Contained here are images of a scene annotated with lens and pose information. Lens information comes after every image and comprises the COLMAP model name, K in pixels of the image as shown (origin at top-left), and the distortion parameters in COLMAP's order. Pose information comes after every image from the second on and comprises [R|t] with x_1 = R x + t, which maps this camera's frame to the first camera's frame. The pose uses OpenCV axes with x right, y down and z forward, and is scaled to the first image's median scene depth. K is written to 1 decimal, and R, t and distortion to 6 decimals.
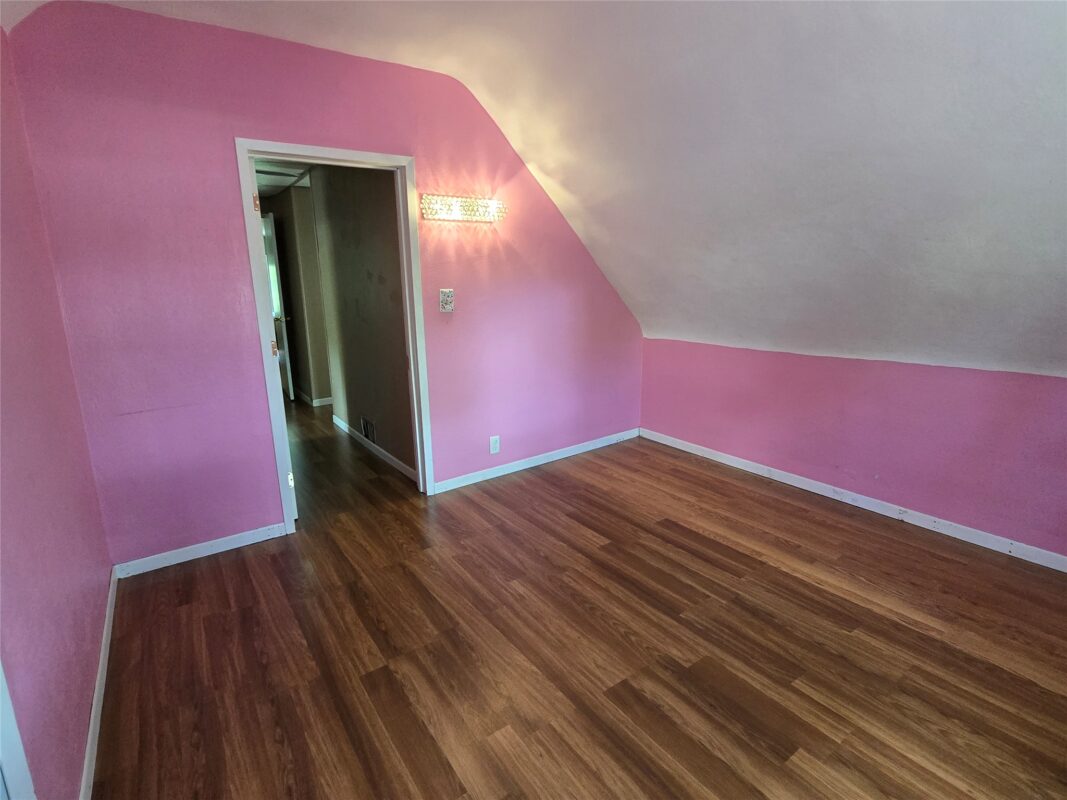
lens RADIAL K [[537.4, 0, 542.8], [0, 537.4, 396.3], [0, 0, 1]] dist [-0.005803, -0.001207]
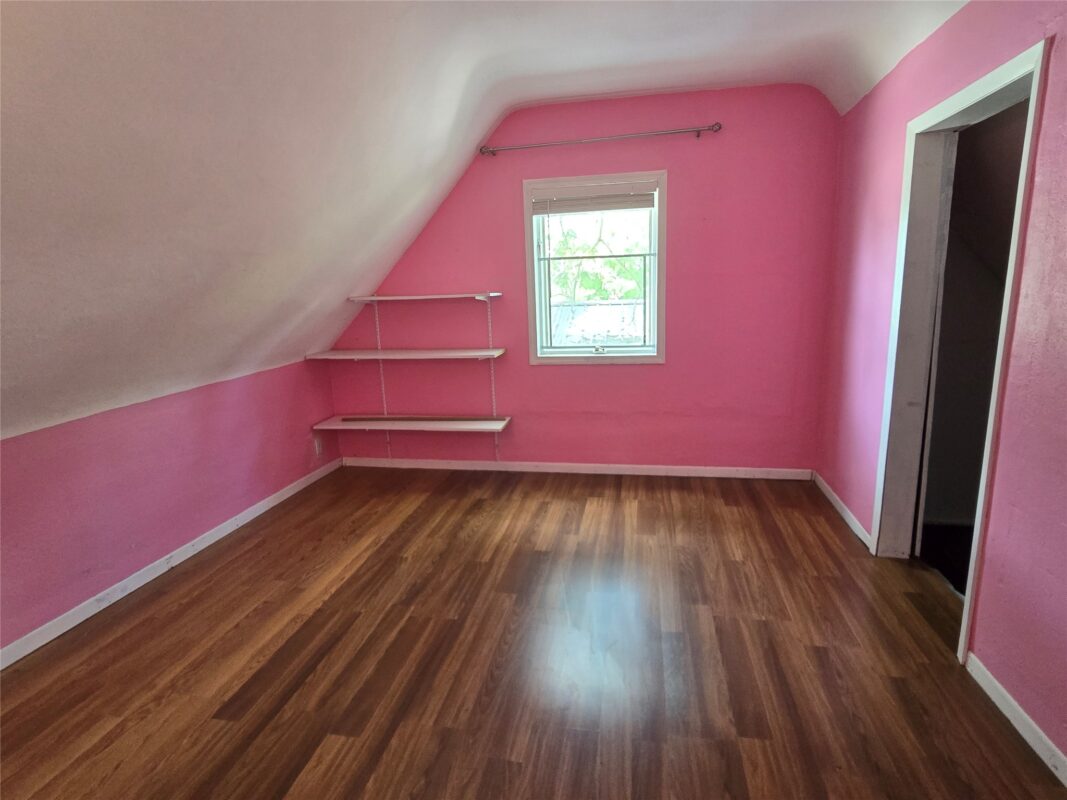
lens RADIAL K [[537.4, 0, 541.4], [0, 537.4, 400.1], [0, 0, 1]] dist [-0.005803, -0.001207]
pose [[-0.694373, -0.108991, 0.711313, -0.492771], [0.202318, 0.919026, 0.338317, -0.267265], [-0.690589, 0.378830, -0.616097, 1.223952]]
